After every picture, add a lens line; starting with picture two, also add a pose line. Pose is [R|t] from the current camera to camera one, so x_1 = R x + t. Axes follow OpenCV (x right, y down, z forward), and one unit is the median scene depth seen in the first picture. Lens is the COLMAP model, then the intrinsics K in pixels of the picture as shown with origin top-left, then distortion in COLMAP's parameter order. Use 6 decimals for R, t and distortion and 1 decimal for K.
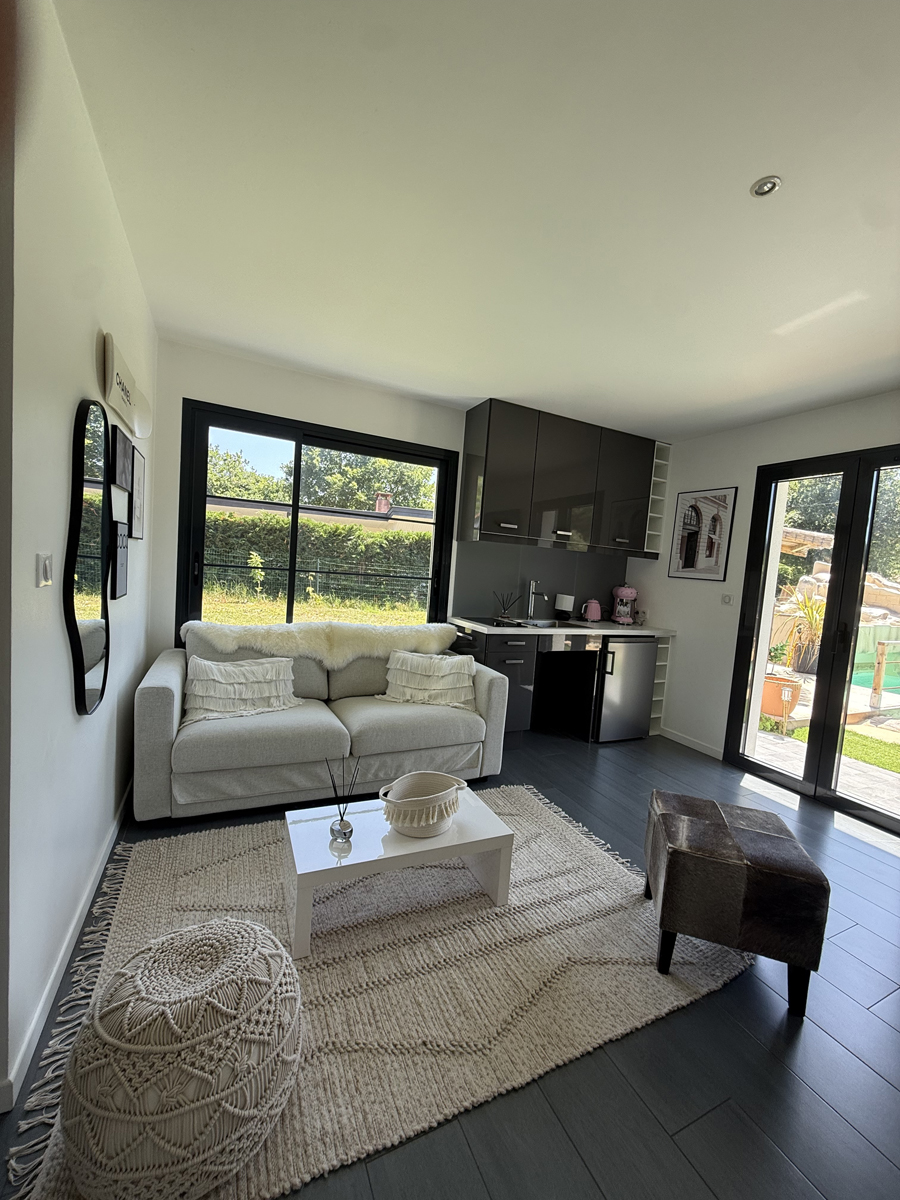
lens RADIAL K [[476.5, 0, 449.9], [0, 476.5, 603.0], [0, 0, 1]] dist [0.001715, 0.000135]
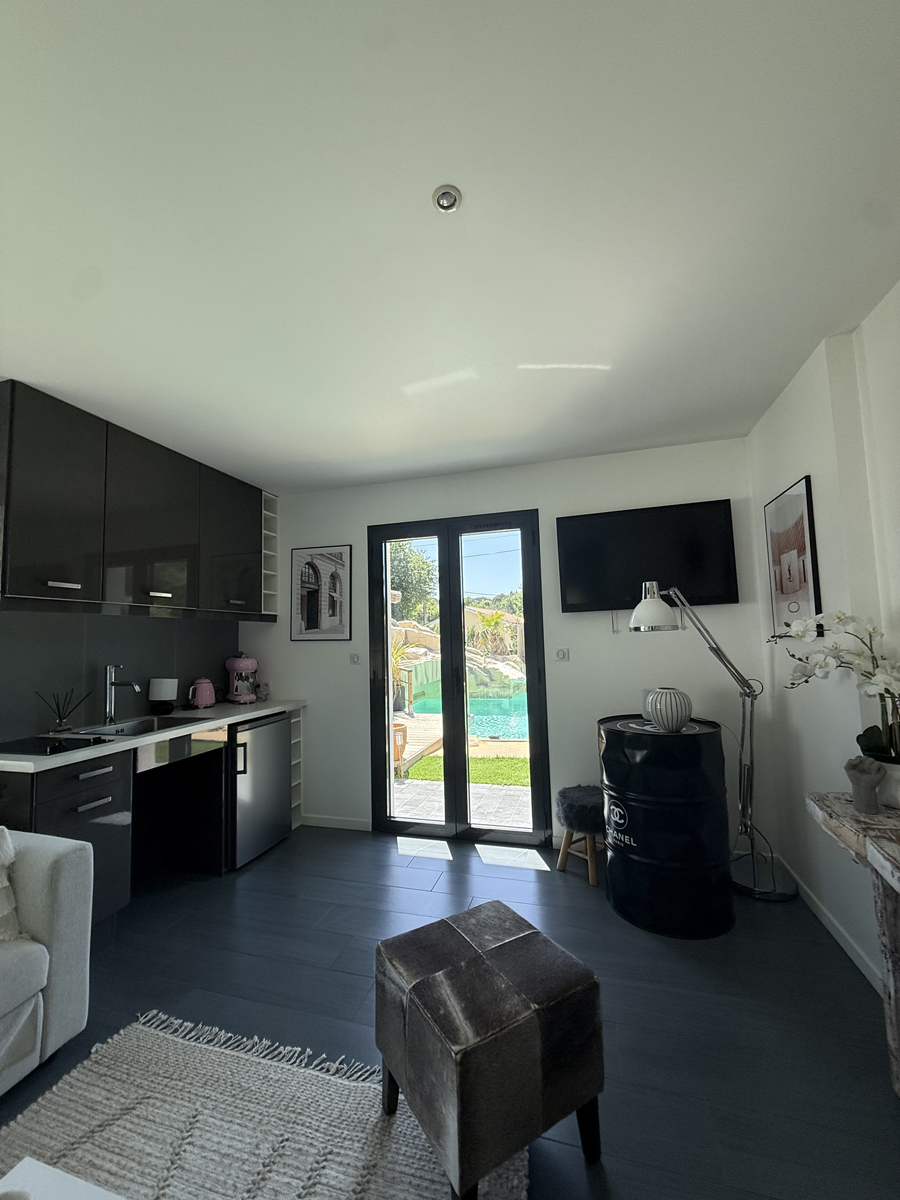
lens RADIAL K [[476.5, 0, 449.9], [0, 476.5, 603.0], [0, 0, 1]] dist [0.001715, 0.000135]
pose [[0.664211, -0.036783, 0.746639, -0.008484], [0.131284, 0.989005, -0.068066, -0.027345], [-0.735926, 0.143232, 0.661738, 0.198908]]
